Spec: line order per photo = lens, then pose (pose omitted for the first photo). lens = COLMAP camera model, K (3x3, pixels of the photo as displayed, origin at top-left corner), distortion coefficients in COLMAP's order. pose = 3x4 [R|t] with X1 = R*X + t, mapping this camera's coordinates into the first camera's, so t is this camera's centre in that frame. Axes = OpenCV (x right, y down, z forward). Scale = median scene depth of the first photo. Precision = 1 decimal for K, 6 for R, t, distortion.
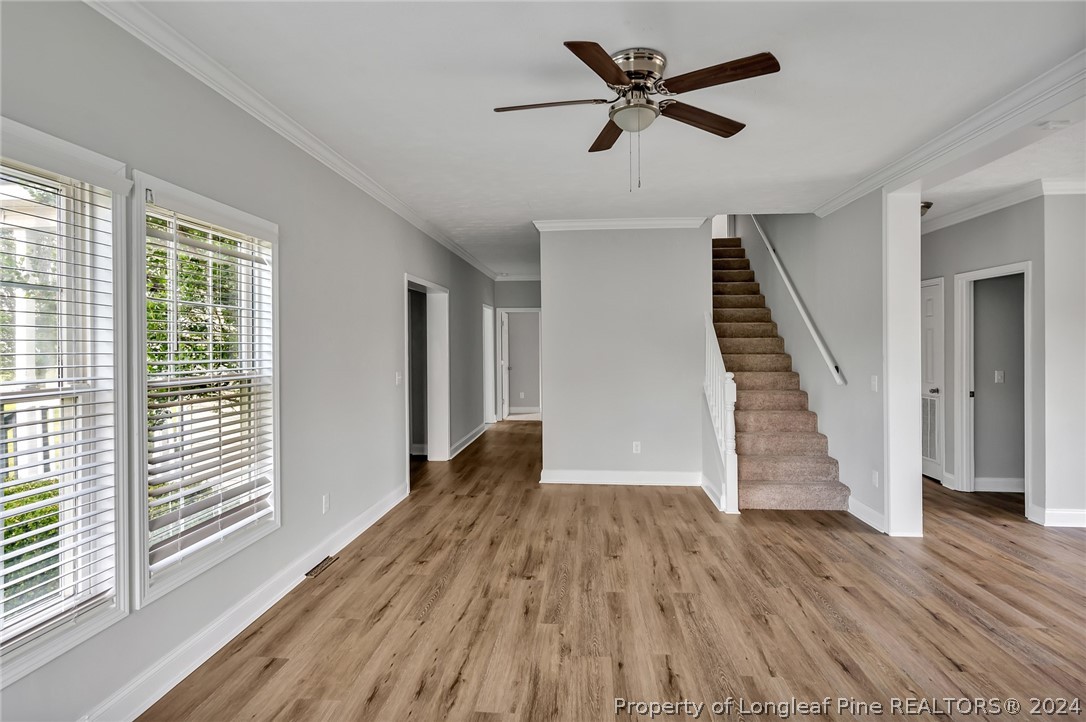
lens RADIAL K [[554.4, 0, 541.8], [0, 554.4, 344.4], [0, 0, 1]] dist [-0.001381, -0.000204]
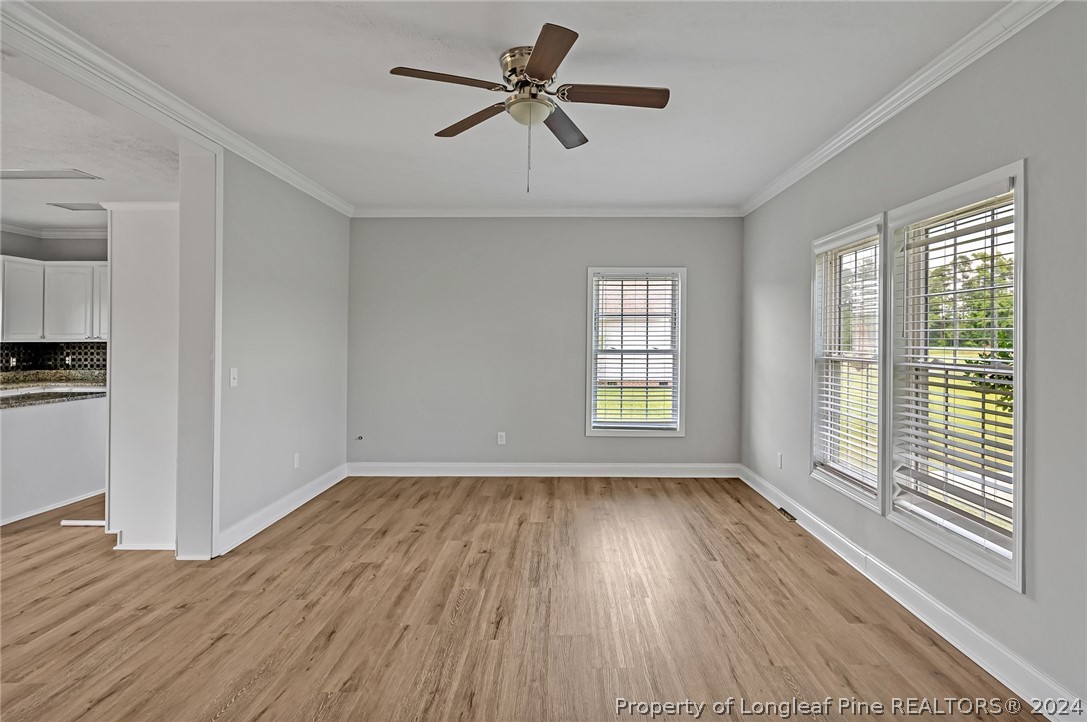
lens RADIAL K [[594.2, 0, 545.3], [0, 594.2, 338.0], [0, 0, 1]] dist [0.000696, -0.000140]
pose [[-0.998257, 0.001121, -0.059012, 0.152515], [0.001415, 0.999987, -0.004938, 0.015788], [0.059006, -0.005013, -0.998245, 1.622032]]
